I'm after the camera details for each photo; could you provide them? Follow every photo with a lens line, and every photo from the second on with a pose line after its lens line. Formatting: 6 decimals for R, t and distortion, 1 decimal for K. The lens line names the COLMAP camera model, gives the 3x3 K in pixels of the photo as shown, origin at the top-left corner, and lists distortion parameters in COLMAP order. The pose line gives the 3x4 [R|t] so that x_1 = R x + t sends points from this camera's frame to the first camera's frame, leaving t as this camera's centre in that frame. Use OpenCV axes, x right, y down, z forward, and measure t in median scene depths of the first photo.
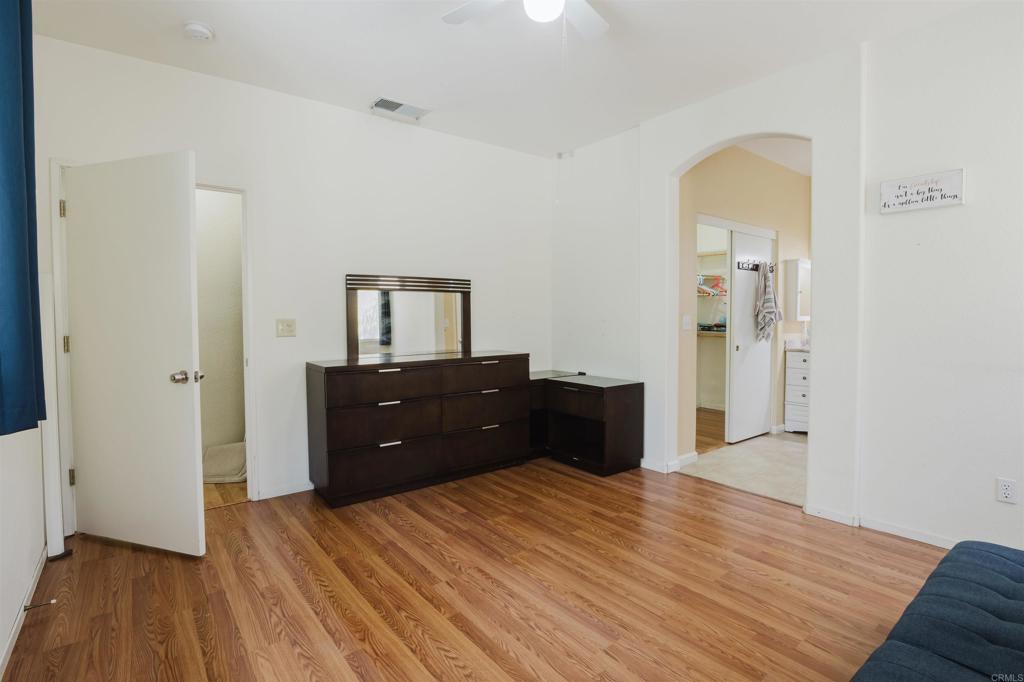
lens RADIAL K [[490.9, 0, 507.7], [0, 490.9, 337.5], [0, 0, 1]] dist [-0.024506, 0.002012]
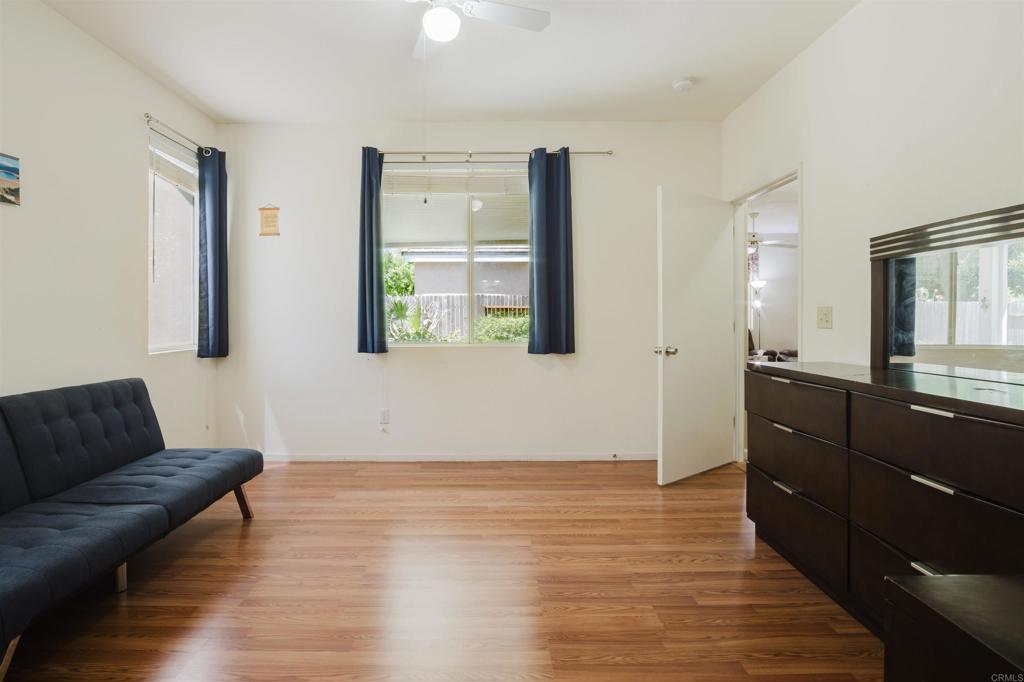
lens RADIAL K [[511.2, 0, 499.9], [0, 511.2, 318.9], [0, 0, 1]] dist [-0.025425, 0.000916]
pose [[-0.595822, 0.011991, -0.803027, 0.770591], [-0.025263, 0.999114, 0.033663, -0.043088], [0.802719, 0.040344, -0.594991, 1.501428]]
